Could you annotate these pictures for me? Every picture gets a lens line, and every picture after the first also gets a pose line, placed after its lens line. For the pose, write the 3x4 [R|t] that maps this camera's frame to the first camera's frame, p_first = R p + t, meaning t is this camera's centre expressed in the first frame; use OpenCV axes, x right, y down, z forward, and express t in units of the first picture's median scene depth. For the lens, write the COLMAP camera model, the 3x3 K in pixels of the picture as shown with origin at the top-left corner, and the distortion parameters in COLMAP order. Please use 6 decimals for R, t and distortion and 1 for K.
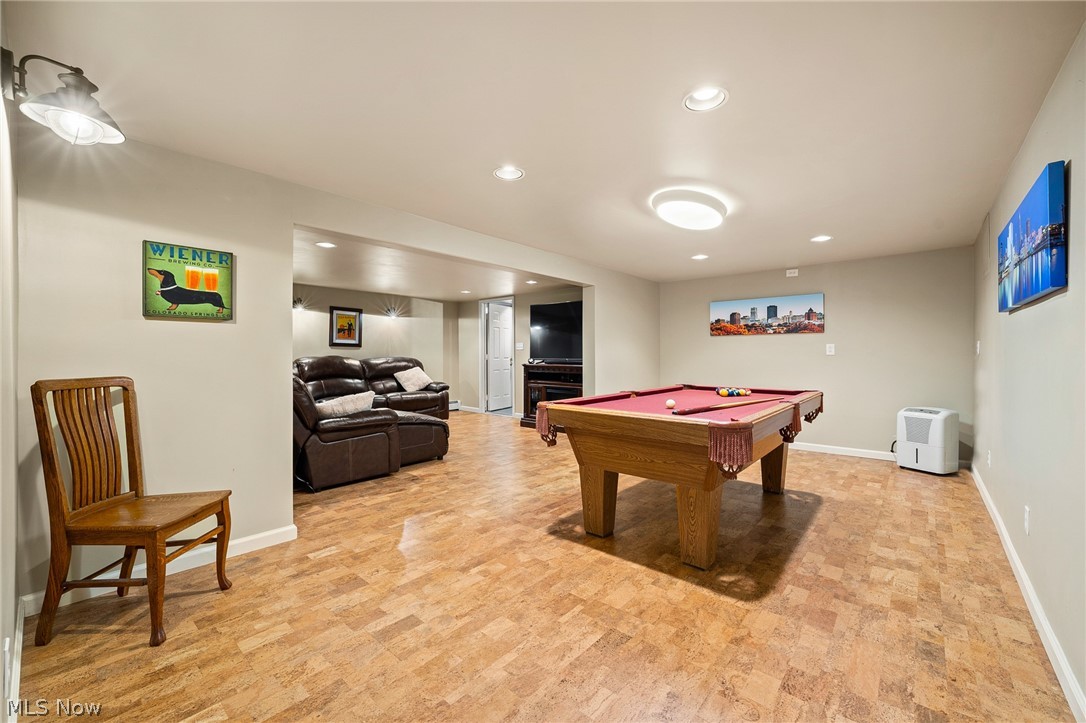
lens RADIAL K [[445.2, 0, 551.7], [0, 445.2, 355.5], [0, 0, 1]] dist [-0.021284, 0.005265]
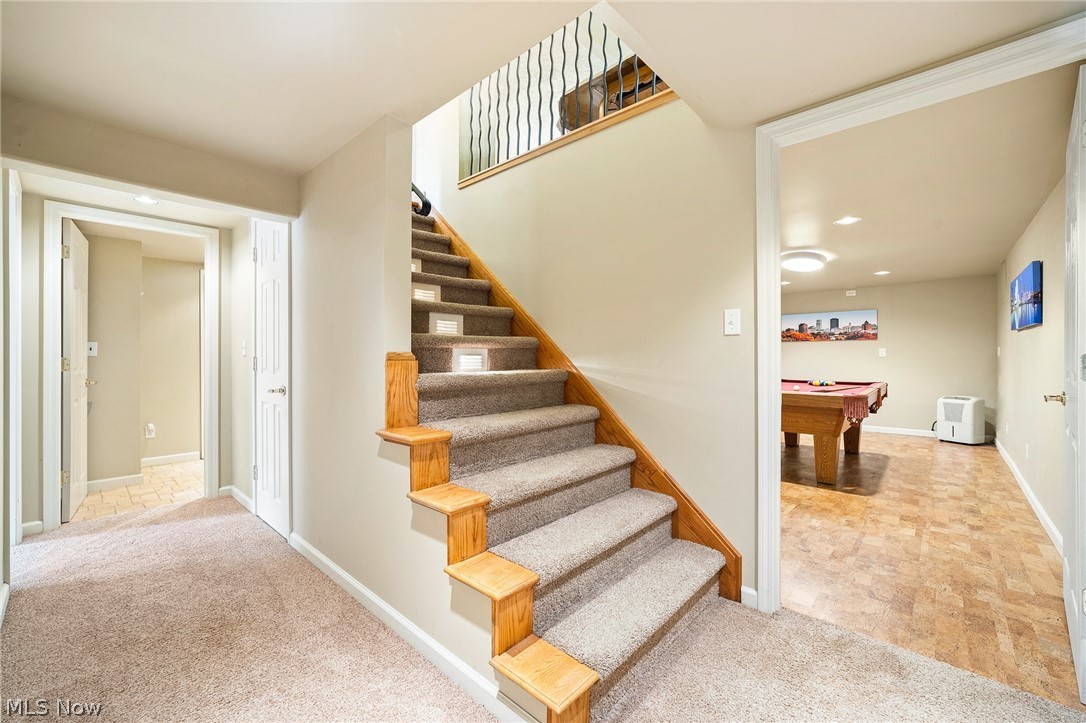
lens RADIAL K [[445.2, 0, 552.5], [0, 445.2, 354.8], [0, 0, 1]] dist [-0.021284, 0.005265]
pose [[0.999650, -0.000048, -0.026441, -0.268665], [-0.000097, 0.999985, -0.005478, -0.000295], [0.026441, 0.005478, 0.999635, -0.281932]]
